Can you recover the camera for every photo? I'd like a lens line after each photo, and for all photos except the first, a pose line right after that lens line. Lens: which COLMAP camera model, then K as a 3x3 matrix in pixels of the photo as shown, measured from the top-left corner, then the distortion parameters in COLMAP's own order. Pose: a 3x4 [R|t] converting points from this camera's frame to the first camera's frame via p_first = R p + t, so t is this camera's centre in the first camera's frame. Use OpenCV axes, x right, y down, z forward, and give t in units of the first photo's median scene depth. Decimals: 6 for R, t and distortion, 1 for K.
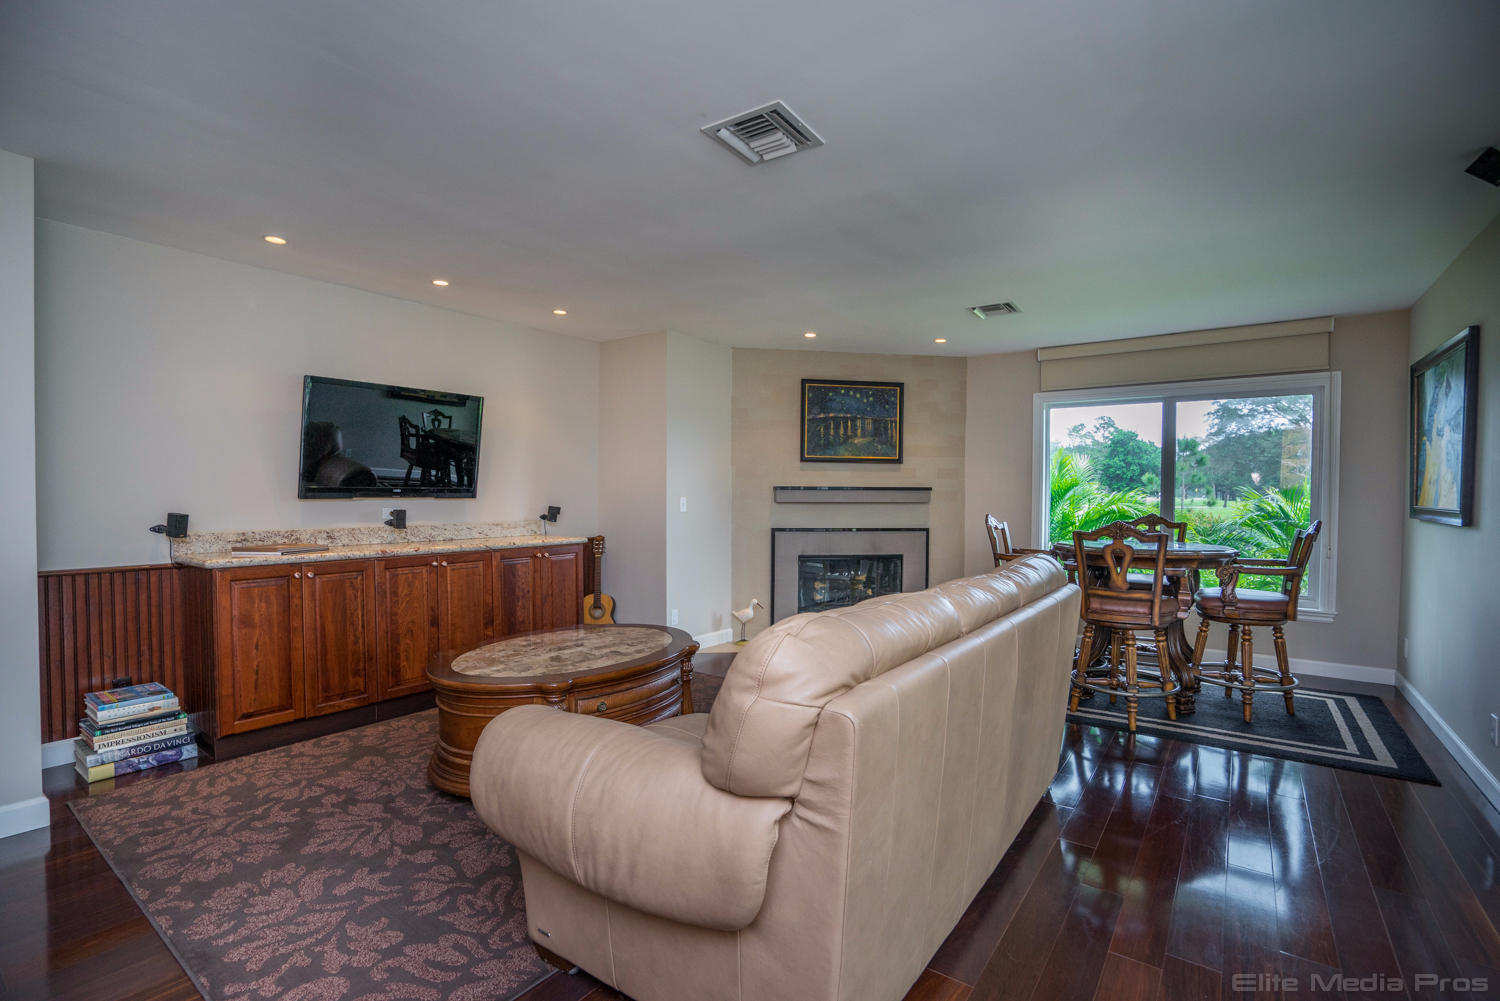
lens RADIAL K [[693.7, 0, 750.2], [0, 693.7, 508.0], [0, 0, 1]] dist [-0.043158, 0.015090]
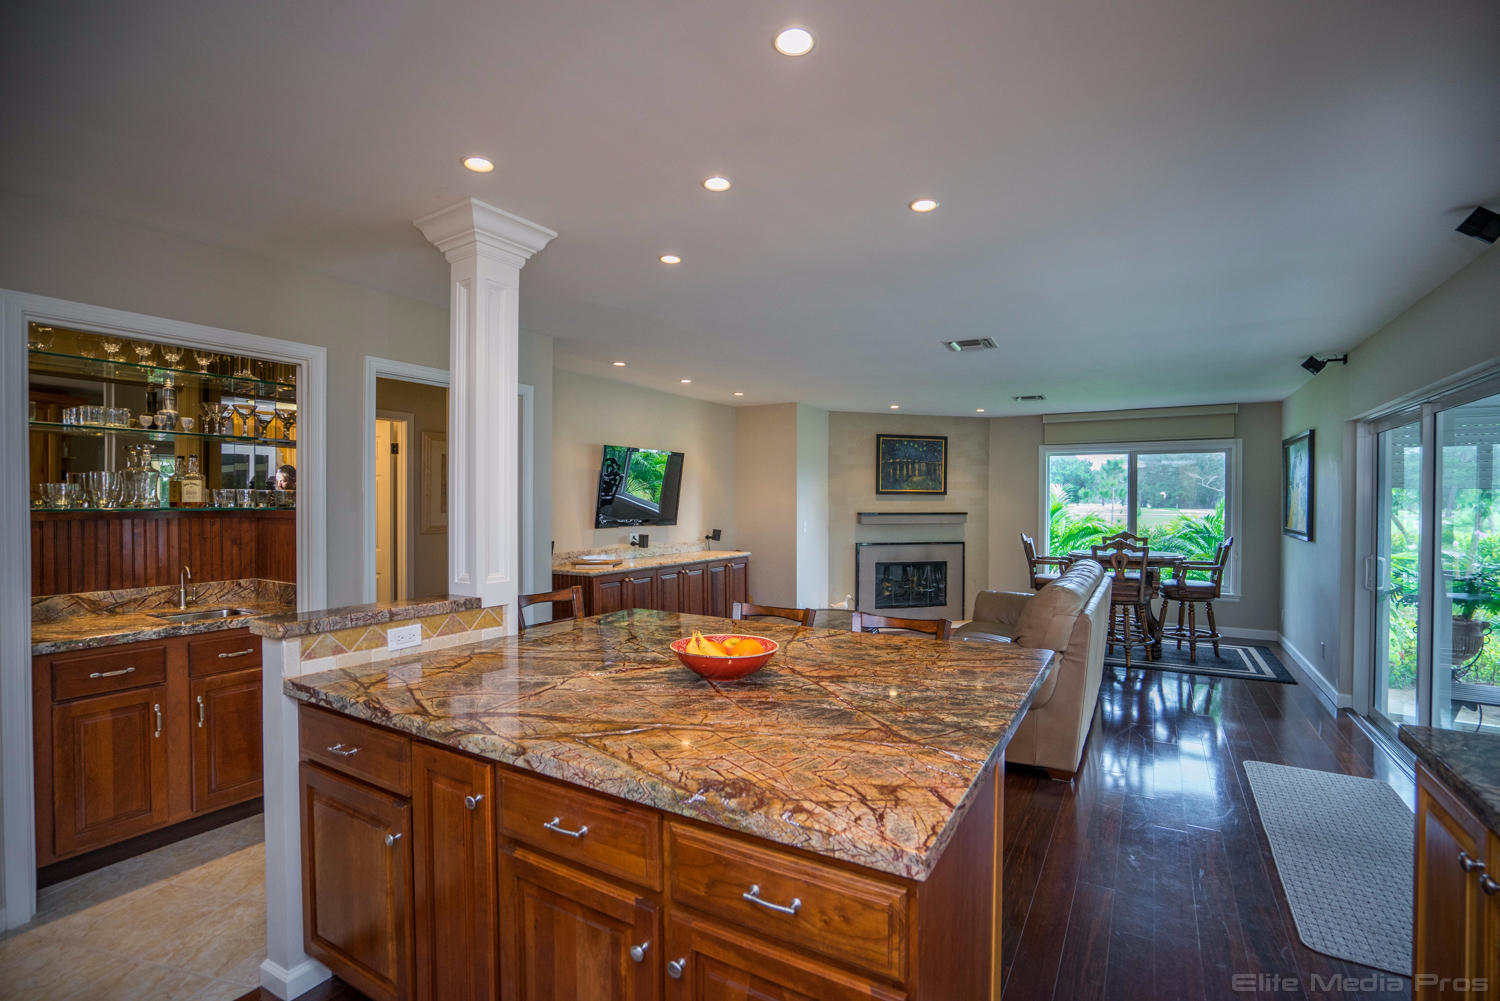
lens RADIAL K [[693.7, 0, 754.4], [0, 693.7, 507.2], [0, 0, 1]] dist [-0.043158, 0.015090]
pose [[0.994659, -0.004462, 0.103115, -0.360601], [0.005780, 0.999905, -0.012495, -0.029881], [-0.103049, 0.013025, 0.994591, -0.392852]]
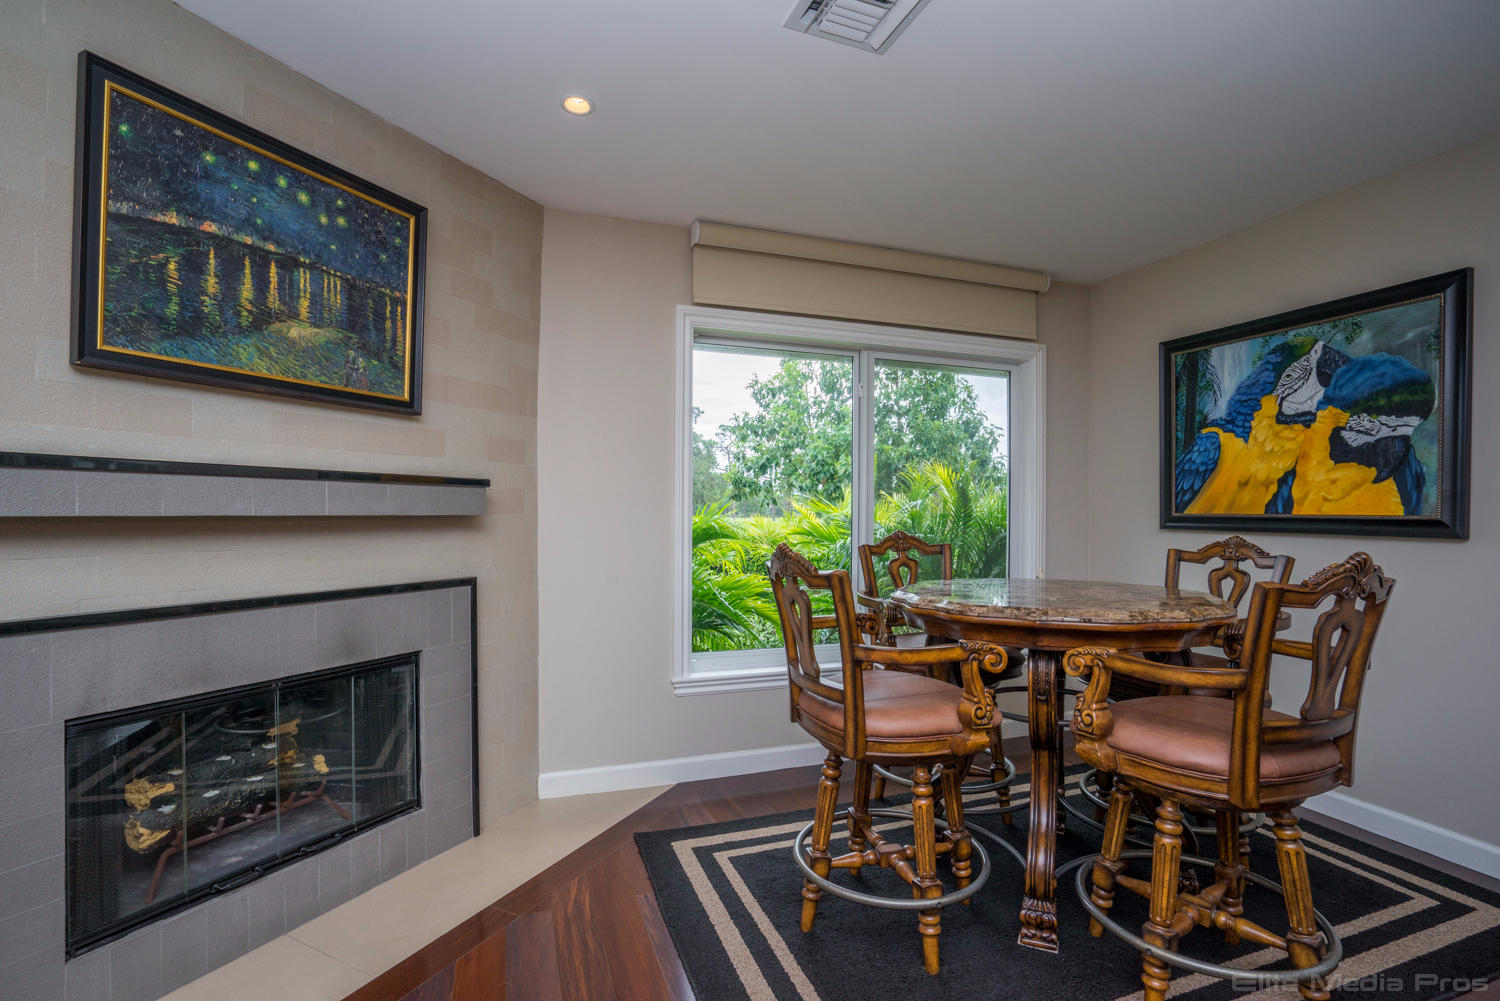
lens RADIAL K [[693.7, 0, 736.1], [0, 693.7, 516.9], [0, 0, 1]] dist [-0.043158, 0.015090]
pose [[0.558134, -0.005250, 0.829734, -0.000280], [0.013008, 0.999912, -0.002423, -0.005107], [-0.829649, 0.012146, 0.558153, 0.759304]]
